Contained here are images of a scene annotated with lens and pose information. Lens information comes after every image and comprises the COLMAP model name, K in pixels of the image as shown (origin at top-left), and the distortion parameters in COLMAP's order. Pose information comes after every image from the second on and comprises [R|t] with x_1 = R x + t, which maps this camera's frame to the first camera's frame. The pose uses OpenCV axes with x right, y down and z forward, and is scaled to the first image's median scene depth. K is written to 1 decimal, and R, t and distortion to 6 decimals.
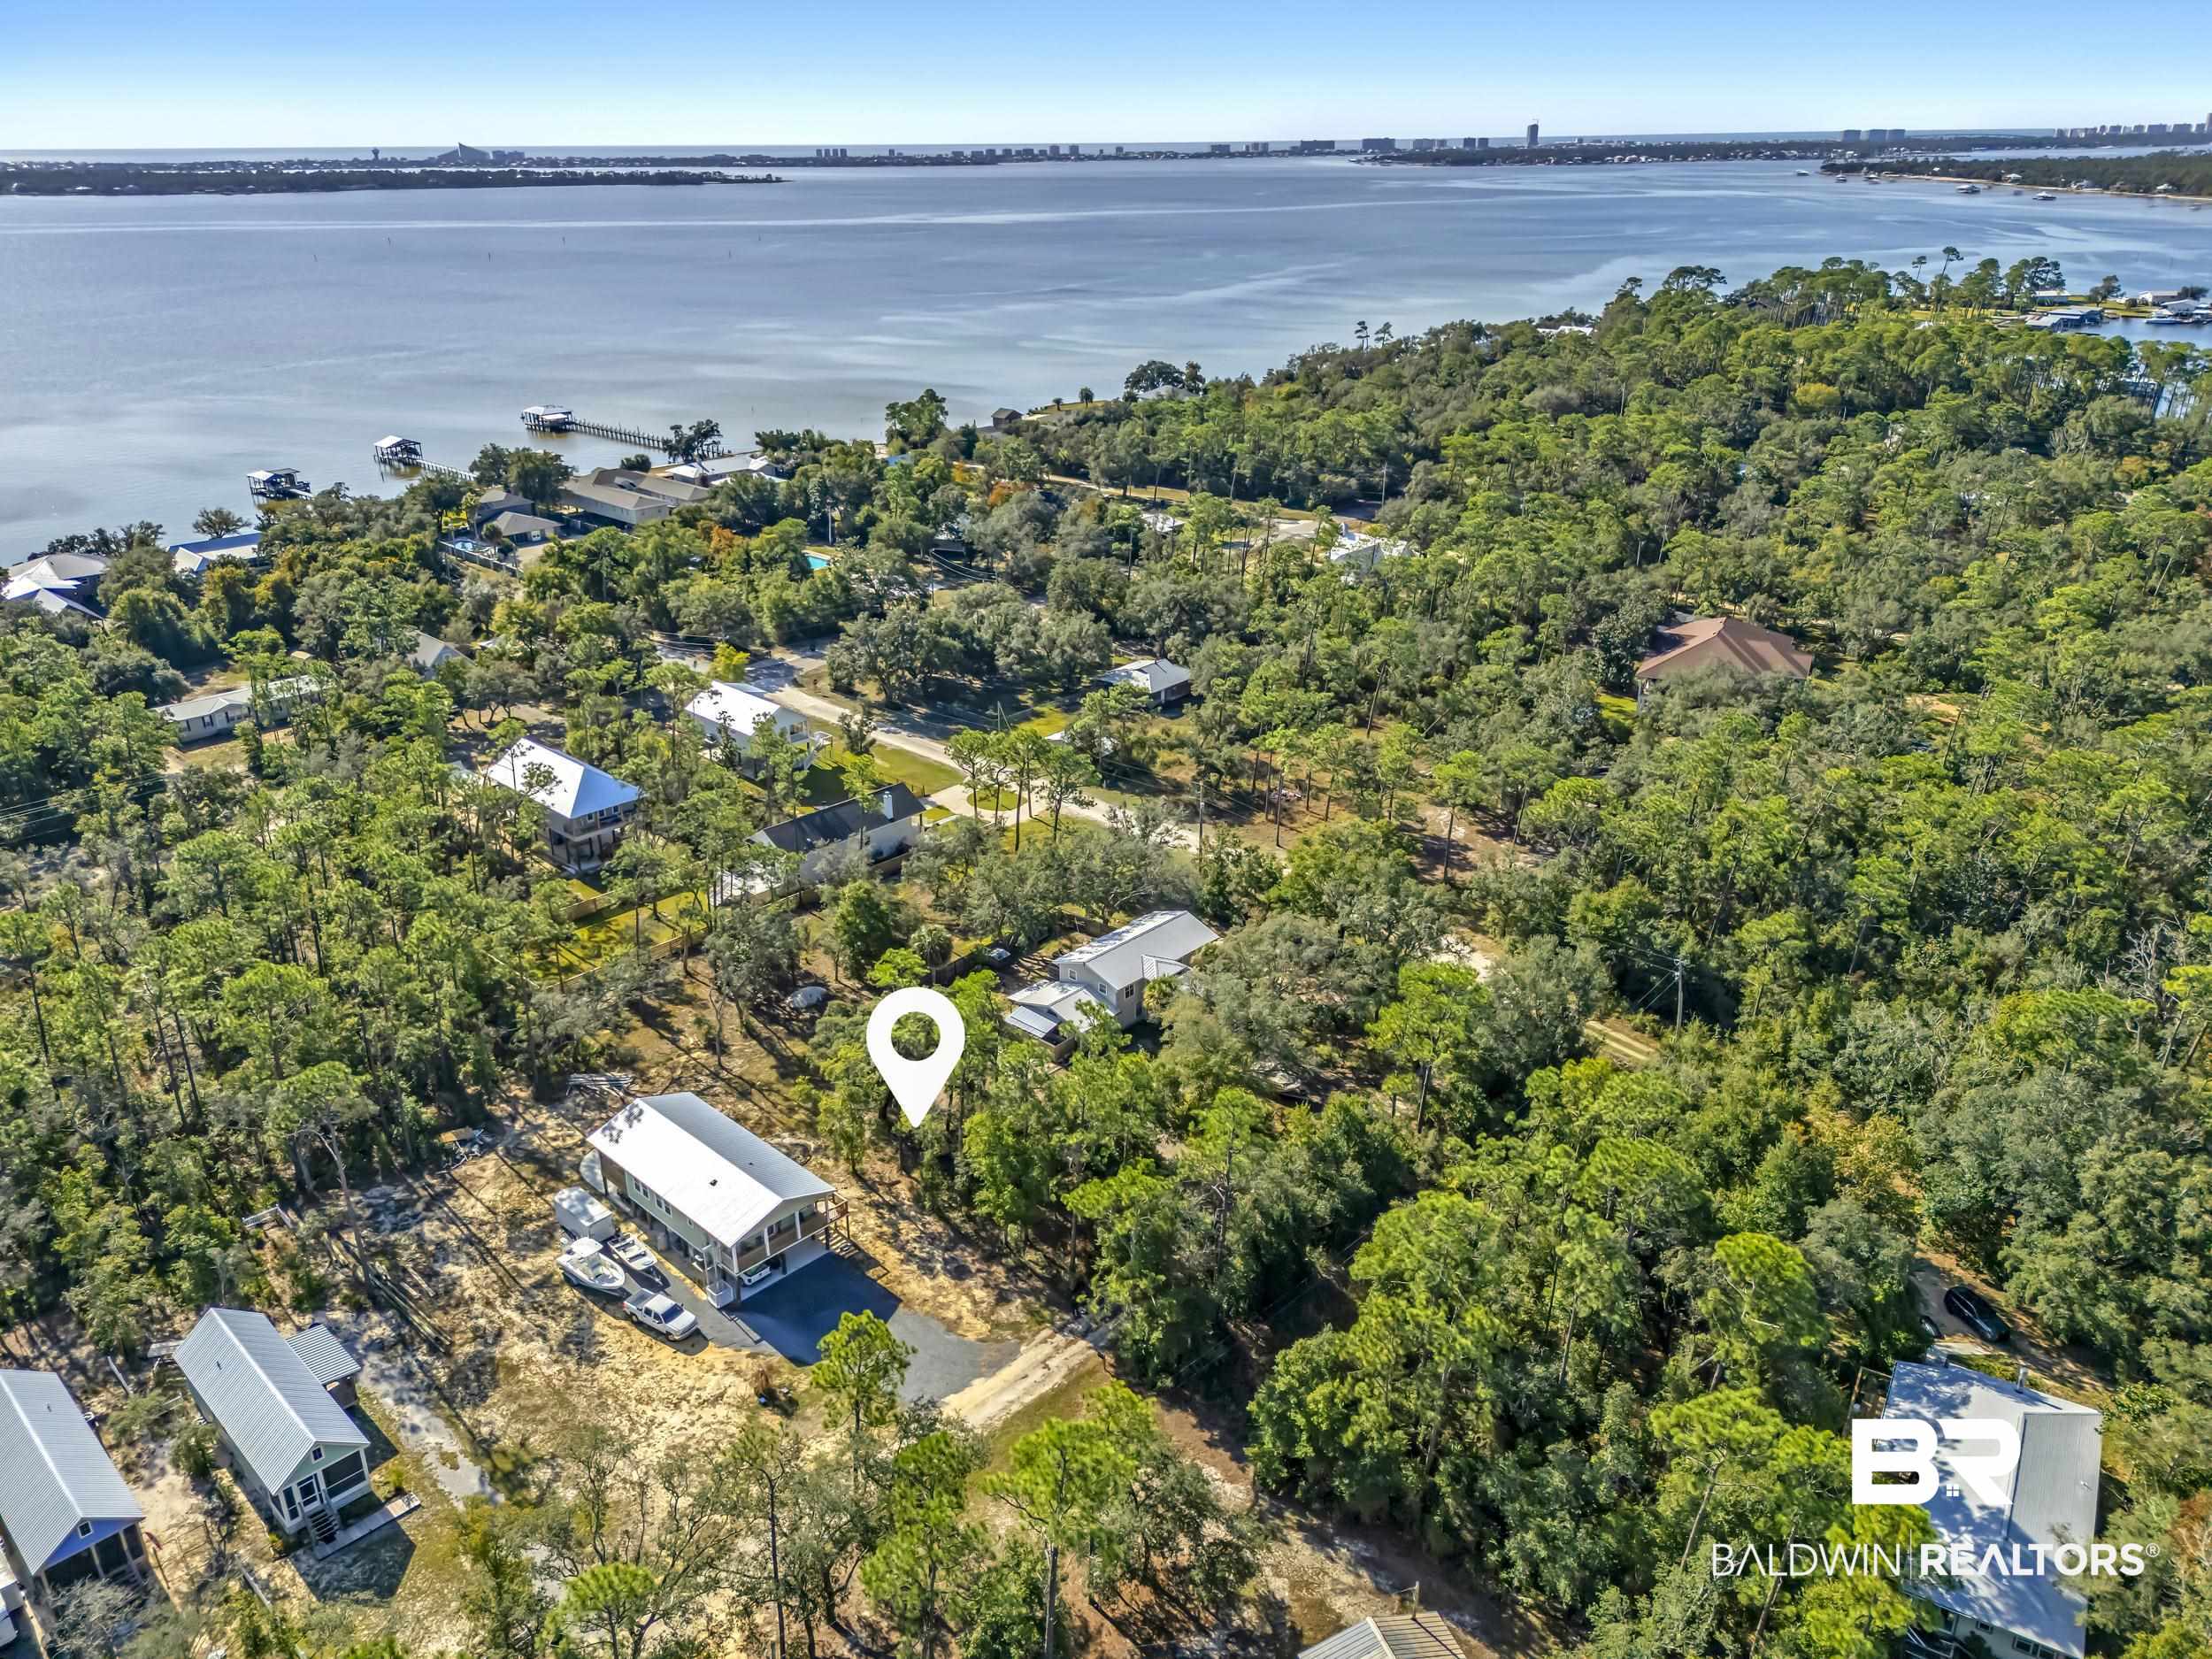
lens RADIAL K [[1618.0, 0, 1106.0], [0, 1618.0, 829.5], [0, 0, 1]] dist [0.078187, -0.066913]
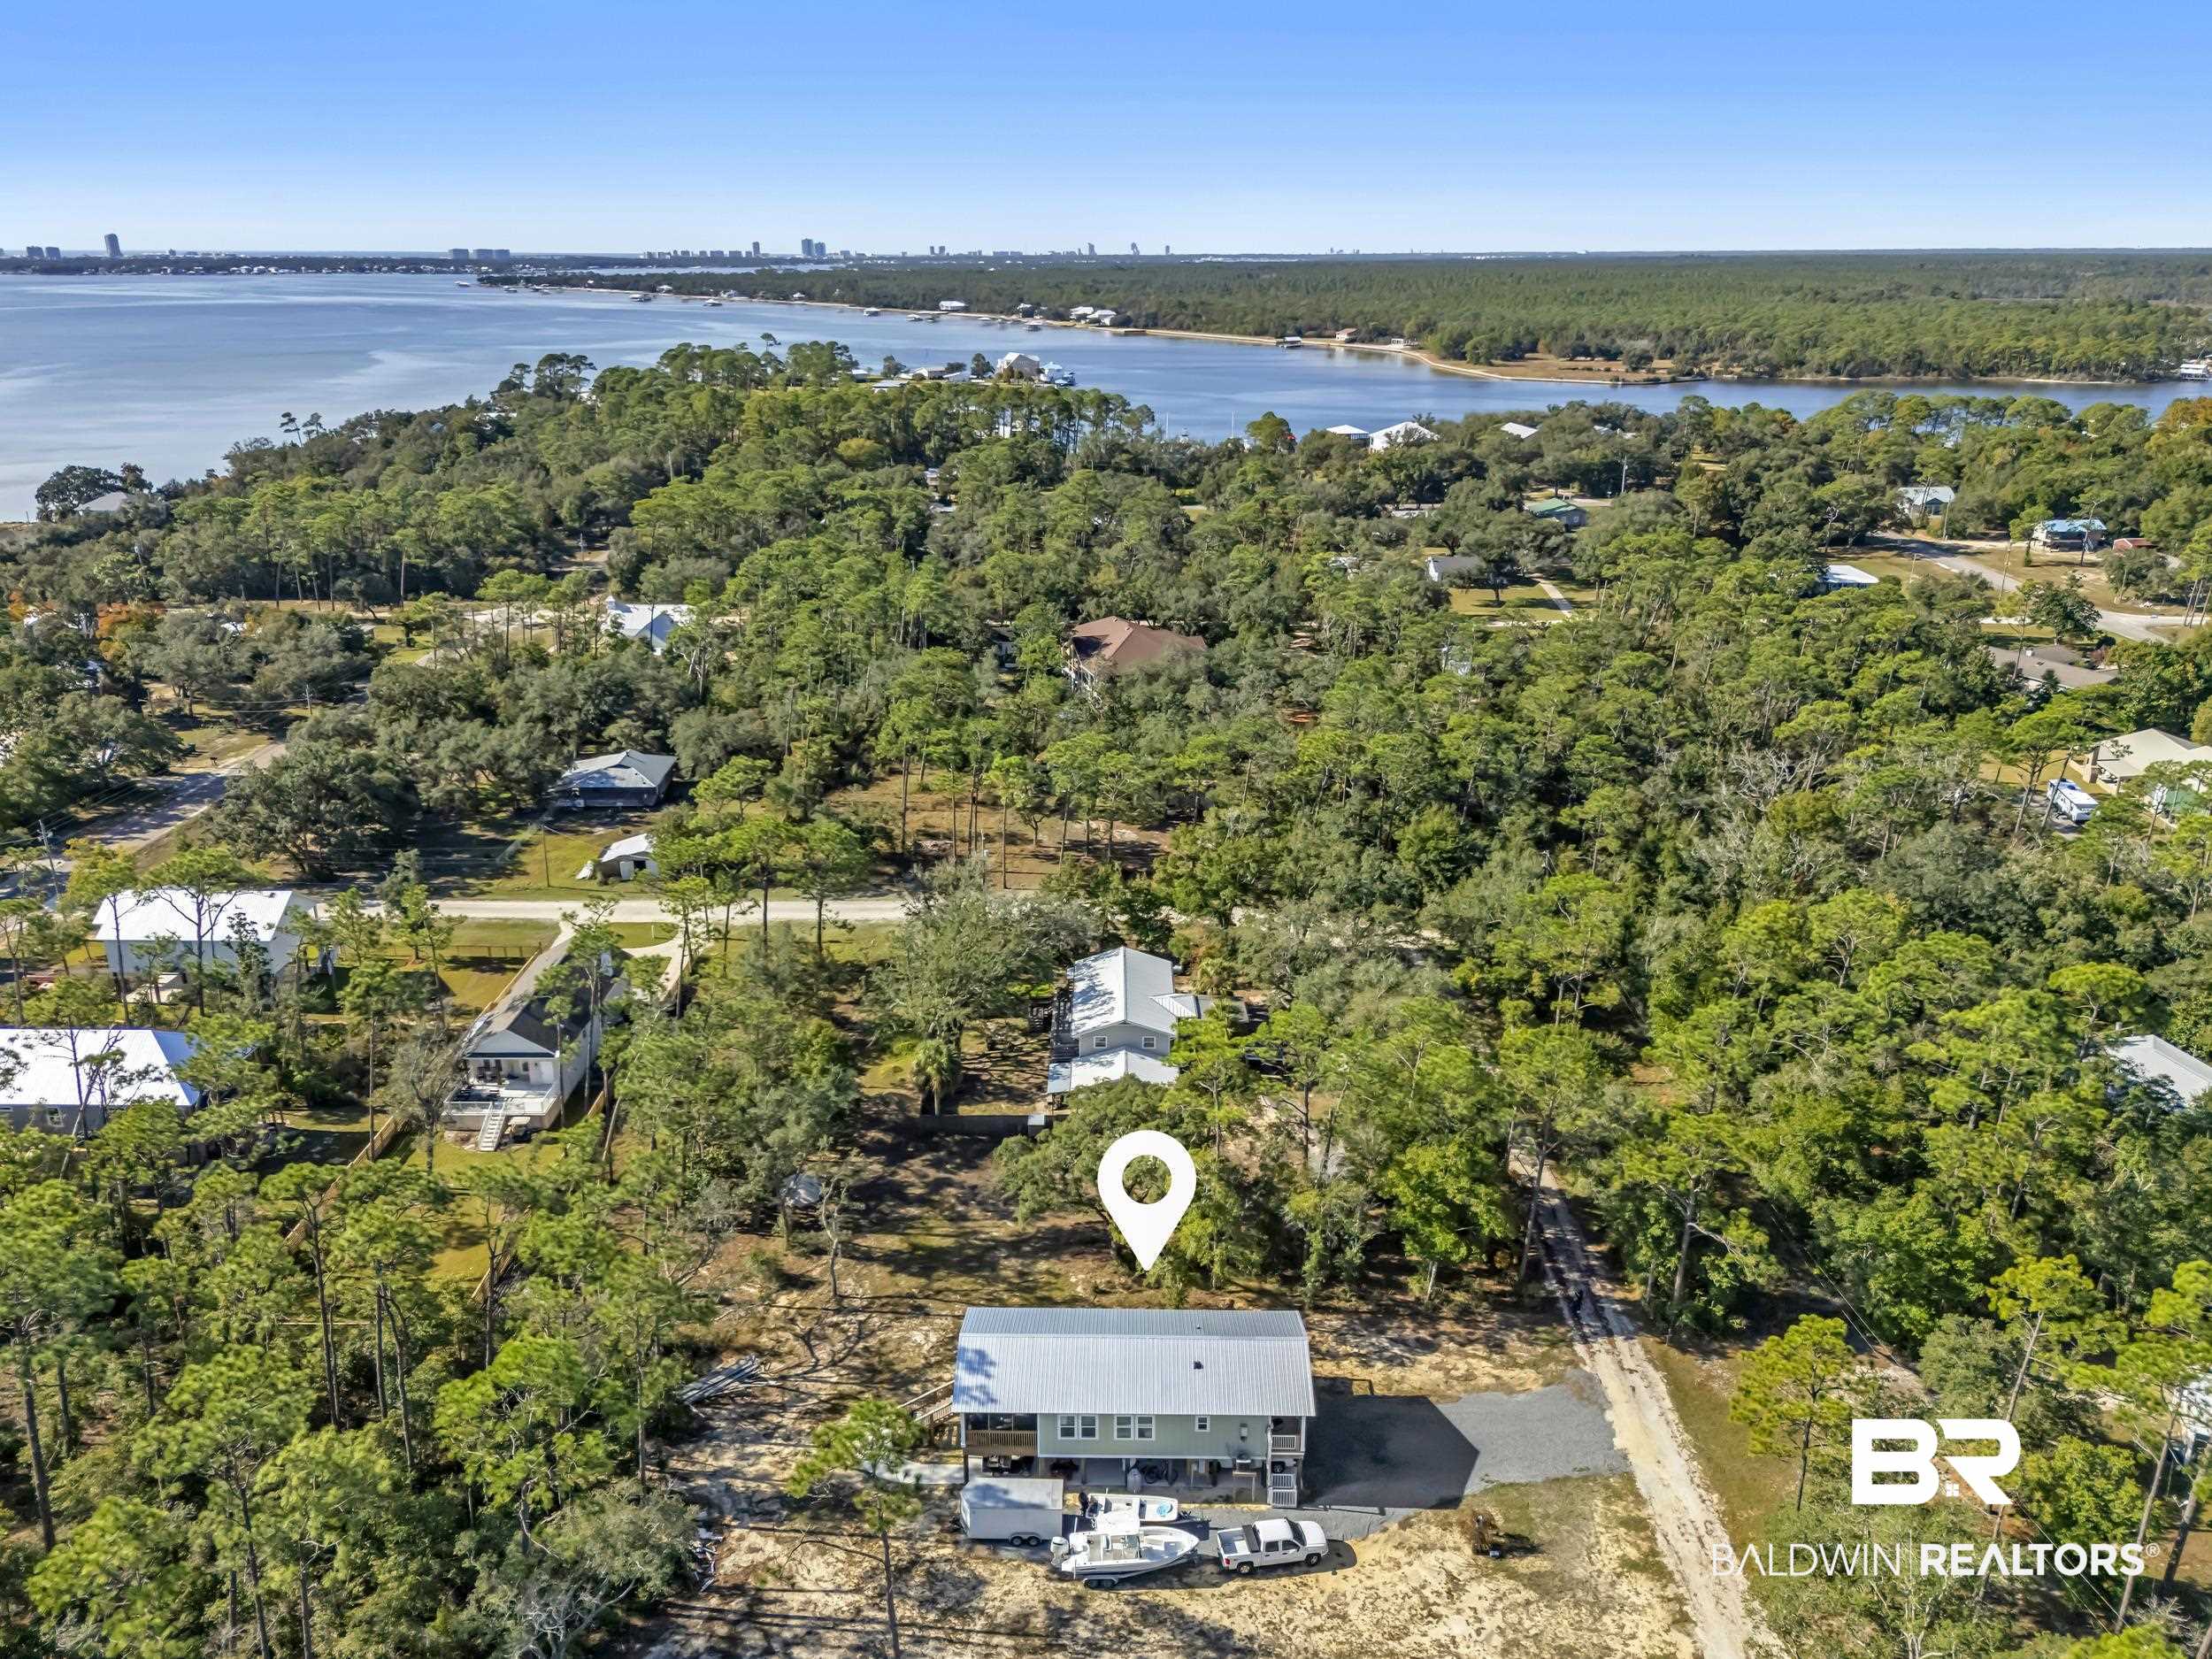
lens RADIAL K [[1645.0, 0, 1106.0], [0, 1645.0, 829.5], [0, 0, 1]] dist [0.087745, -0.082896]
pose [[0.730383, -0.217692, 0.647419, -0.321068], [0.261121, 0.964845, 0.029843, -0.024841], [-0.631156, 0.147258, 0.761550, 0.183567]]
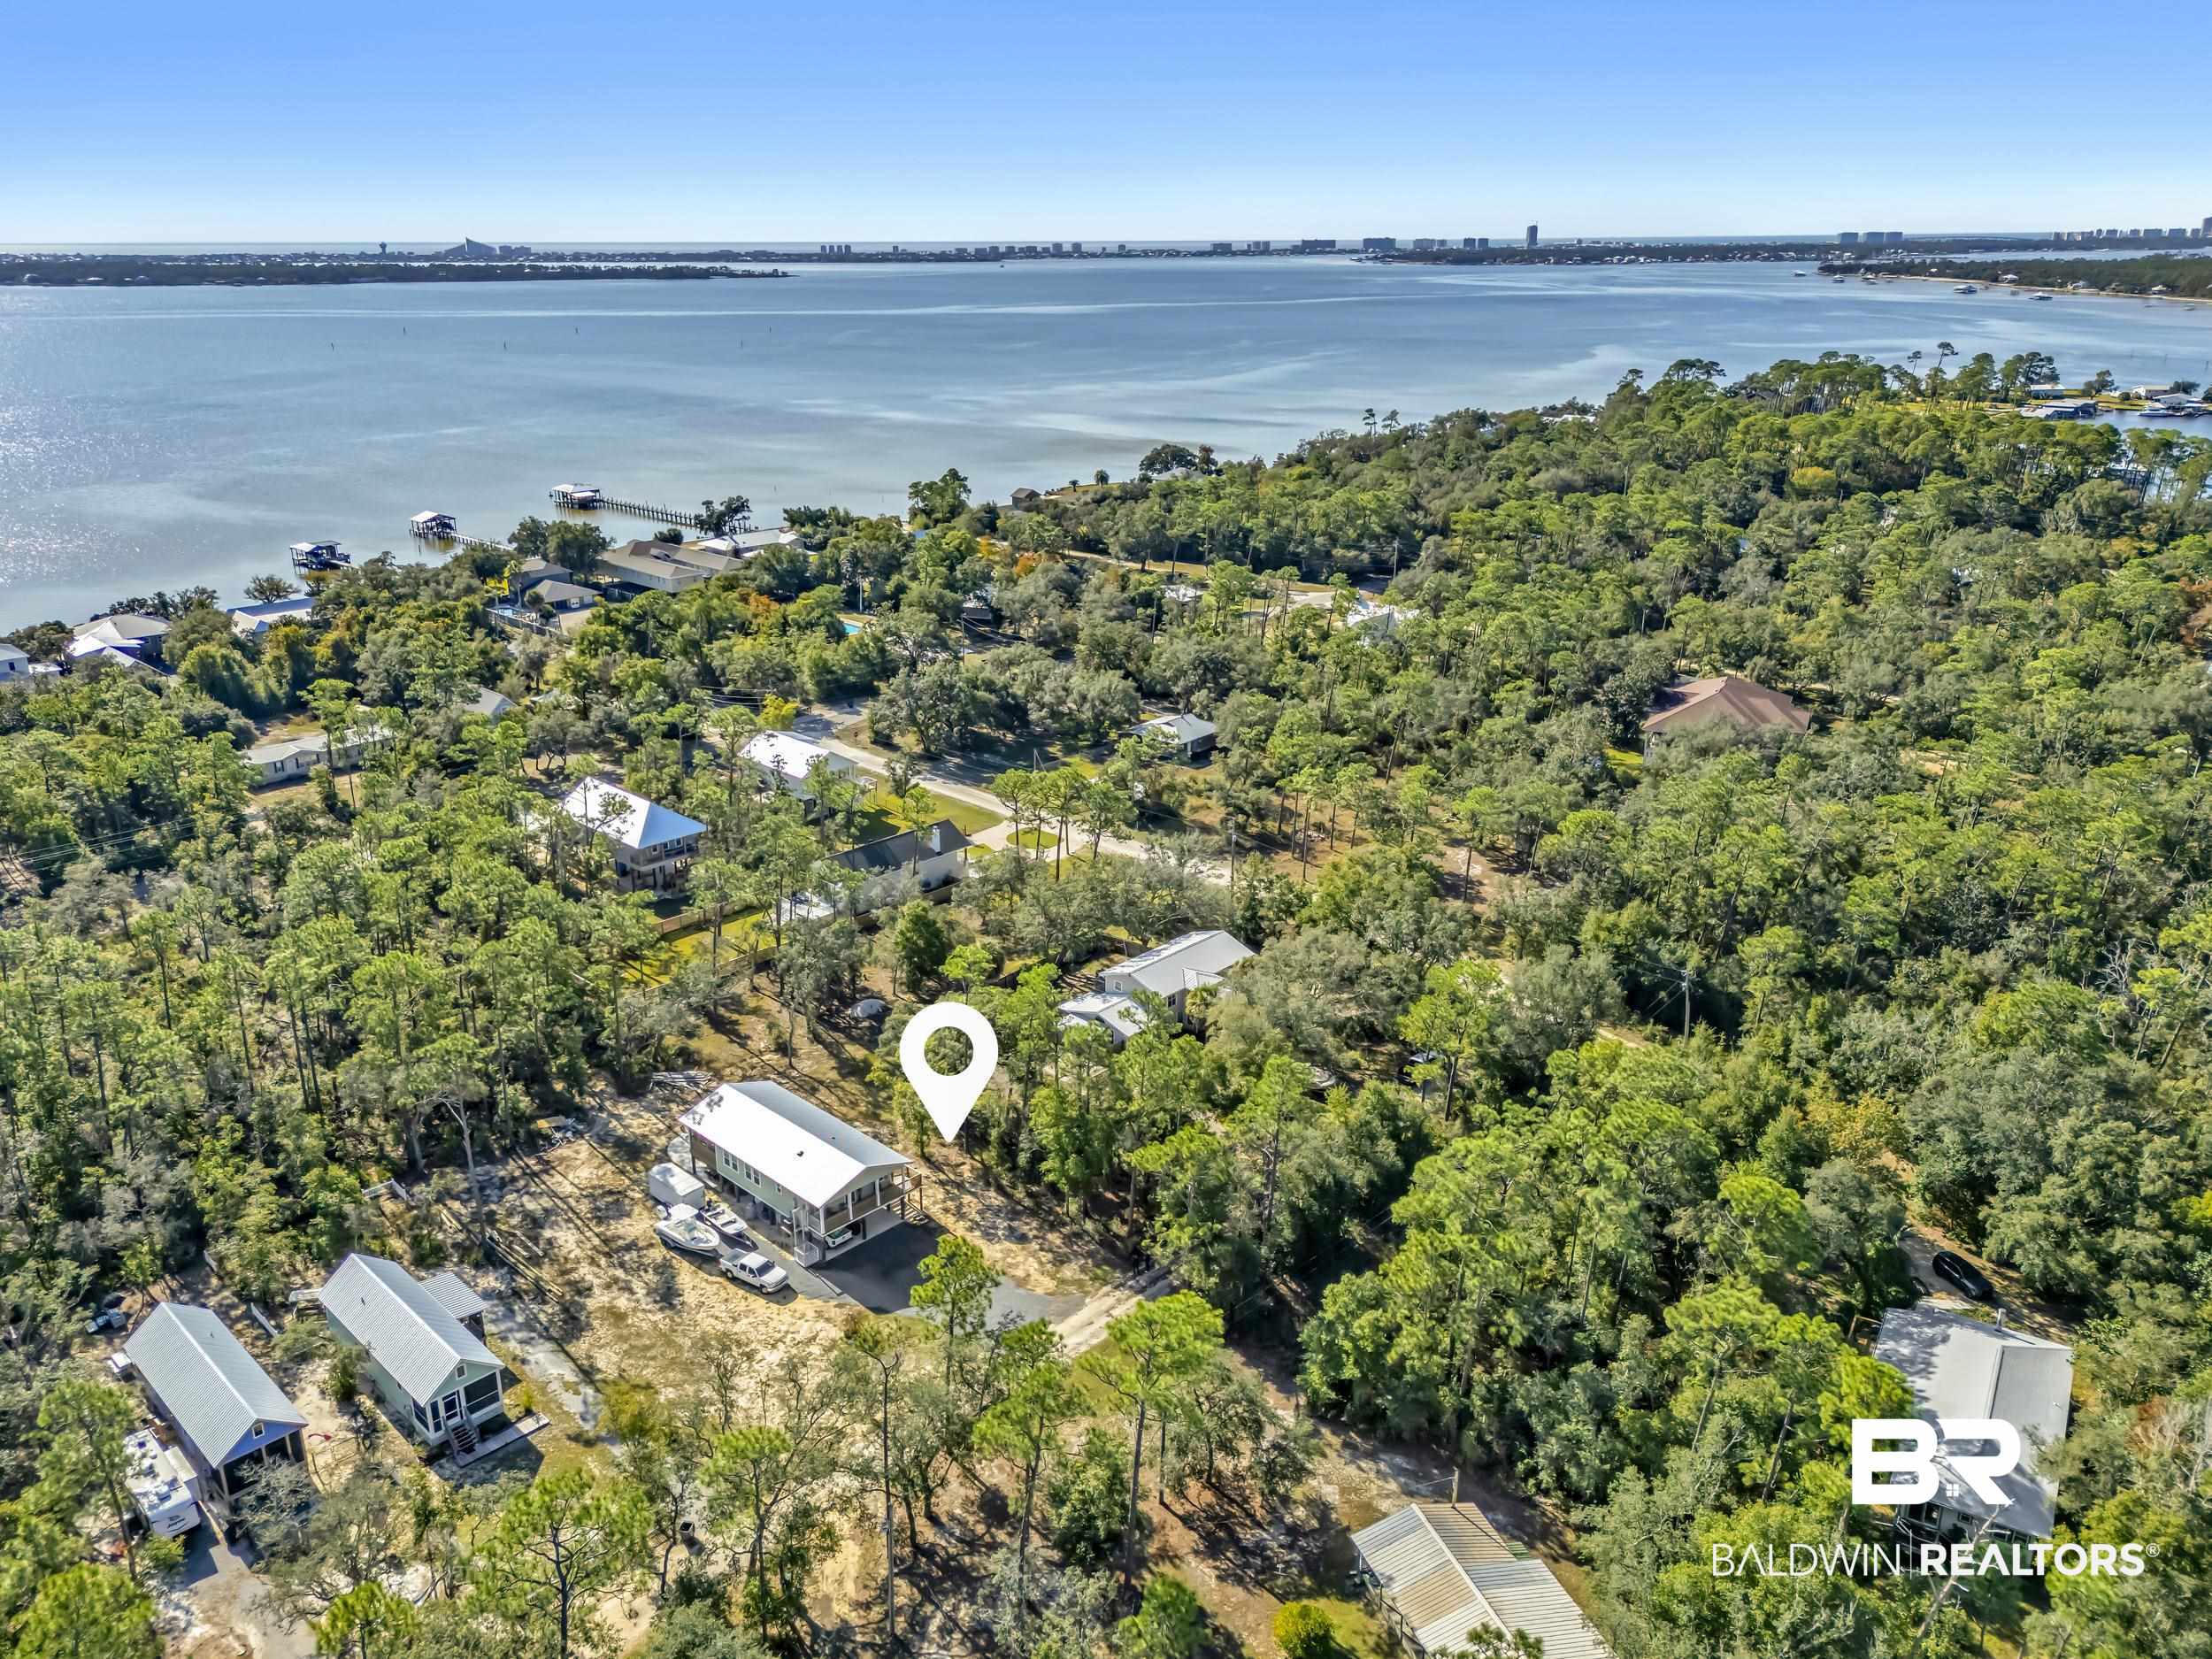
lens RADIAL K [[1645.0, 0, 1106.0], [0, 1645.0, 829.5], [0, 0, 1]] dist [0.087745, -0.082896]
pose [[0.999987, 0.005119, 0.000384, -0.016958], [-0.005089, 0.998368, -0.056882, 0.027863], [-0.000675, 0.056880, 0.998381, -0.052415]]
